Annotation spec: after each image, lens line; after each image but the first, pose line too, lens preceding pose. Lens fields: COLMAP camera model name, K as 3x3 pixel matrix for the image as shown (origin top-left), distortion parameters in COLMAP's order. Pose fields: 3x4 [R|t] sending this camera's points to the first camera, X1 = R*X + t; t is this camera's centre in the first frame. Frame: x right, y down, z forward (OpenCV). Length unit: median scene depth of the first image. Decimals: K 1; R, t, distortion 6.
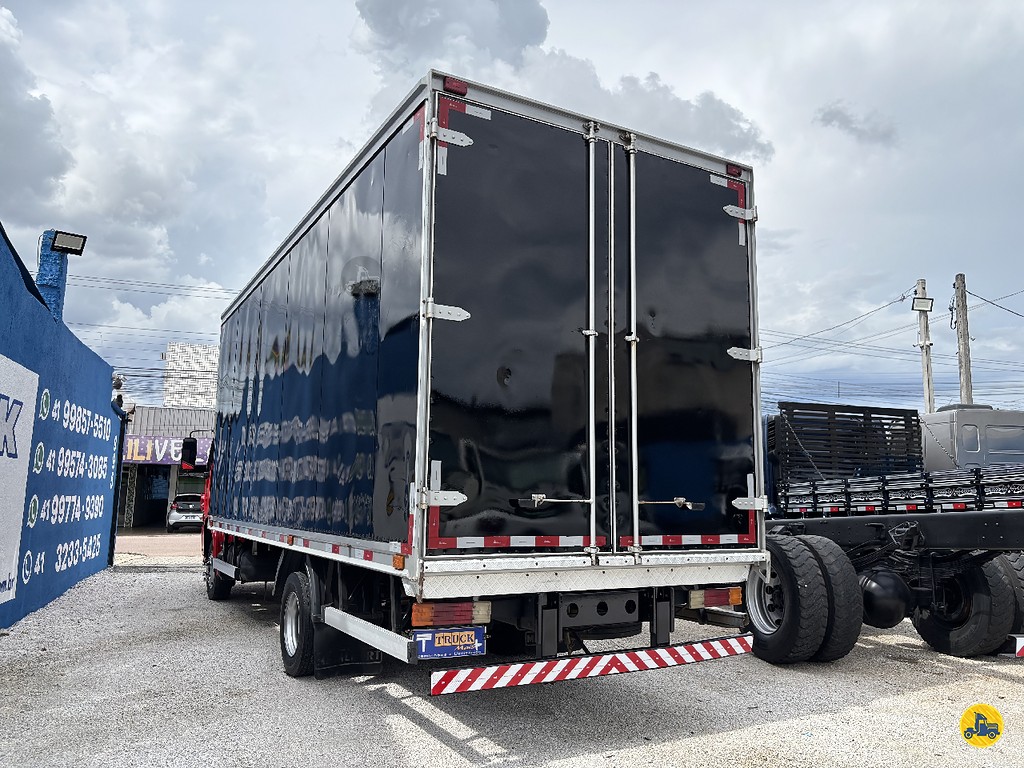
lens RADIAL K [[771.4, 0, 521.3], [0, 771.4, 385.6], [0, 0, 1]] dist [0.028399, -0.002330]
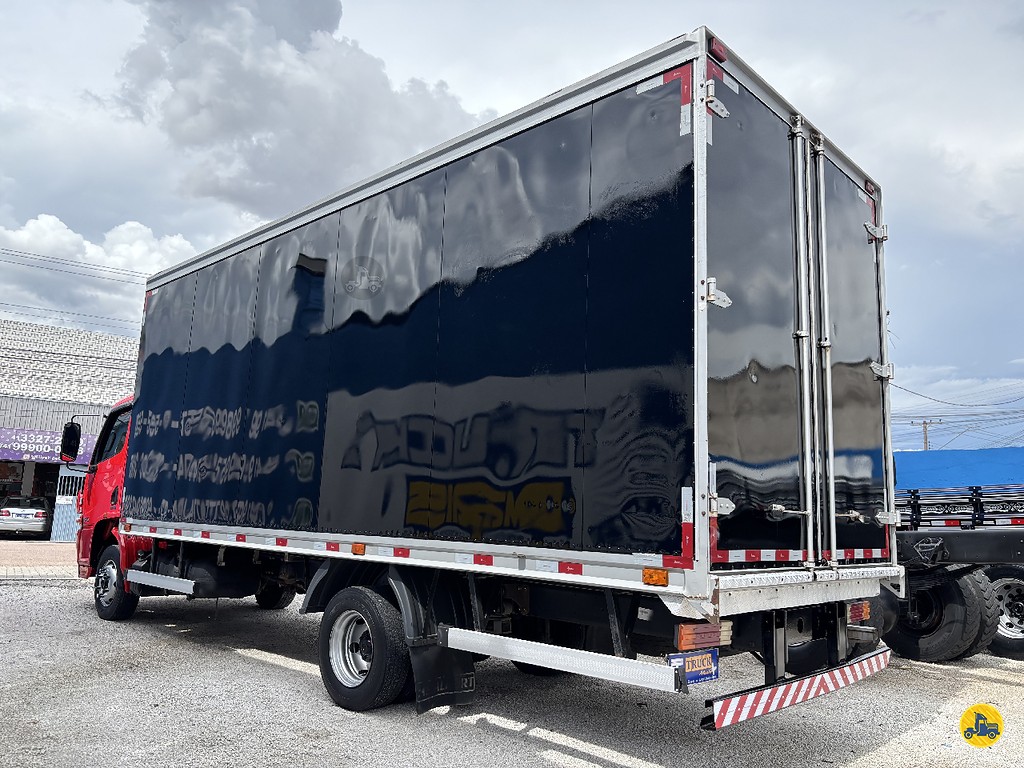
lens RADIAL K [[794.9, 0, 497.4], [0, 794.9, 387.8], [0, 0, 1]] dist [-0.009574, -0.006430]
pose [[0.961897, 0.065356, 0.265484, -0.518608], [-0.063406, 0.997861, -0.015920, 0.035880], [-0.265957, -0.001520, 0.963984, 0.162938]]
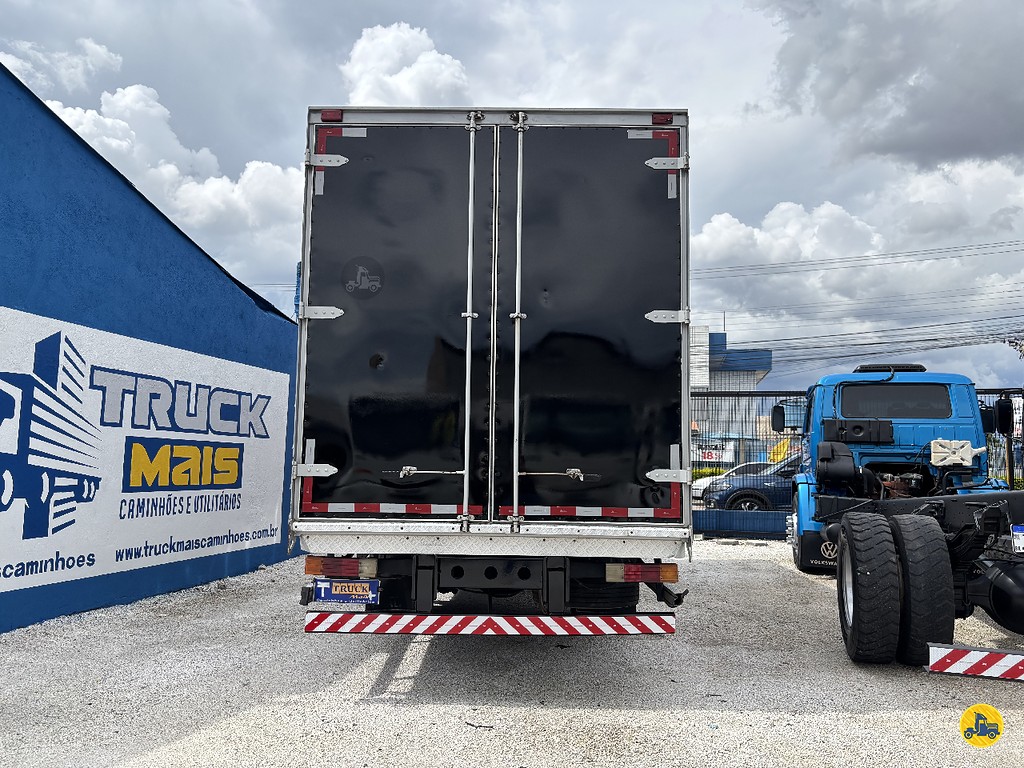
lens RADIAL K [[769.6, 0, 512.0], [0, 769.6, 384.0], [0, 0, 1]] dist [0.071575, -0.097872]
pose [[0.861629, -0.054356, -0.504620, 0.668635], [0.072151, 0.997269, 0.015773, 0.013776], [0.502385, -0.050000, 0.863197, 0.108083]]
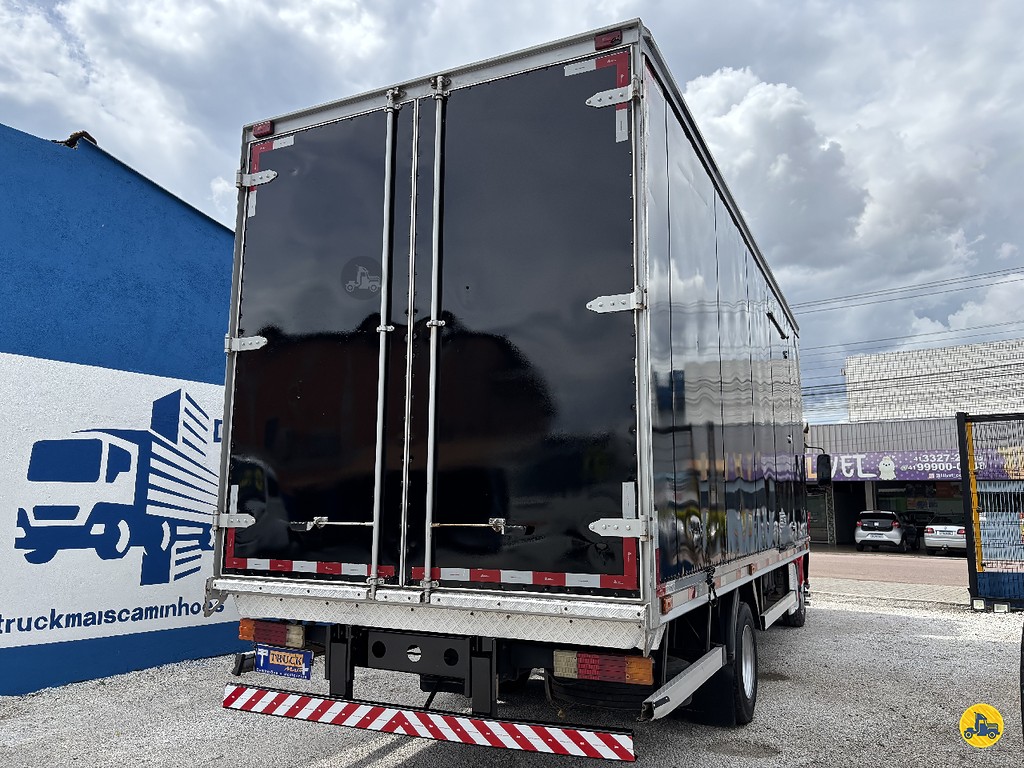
lens RADIAL K [[781.0, 0, 512.0], [0, 781.0, 384.0], [0, 0, 1]] dist [0.009120, 0.002918]
pose [[0.566593, -0.139163, -0.812162, 0.873678], [0.121666, 0.988961, -0.084579, 0.084125], [0.814966, -0.050891, 0.577269, 0.603925]]
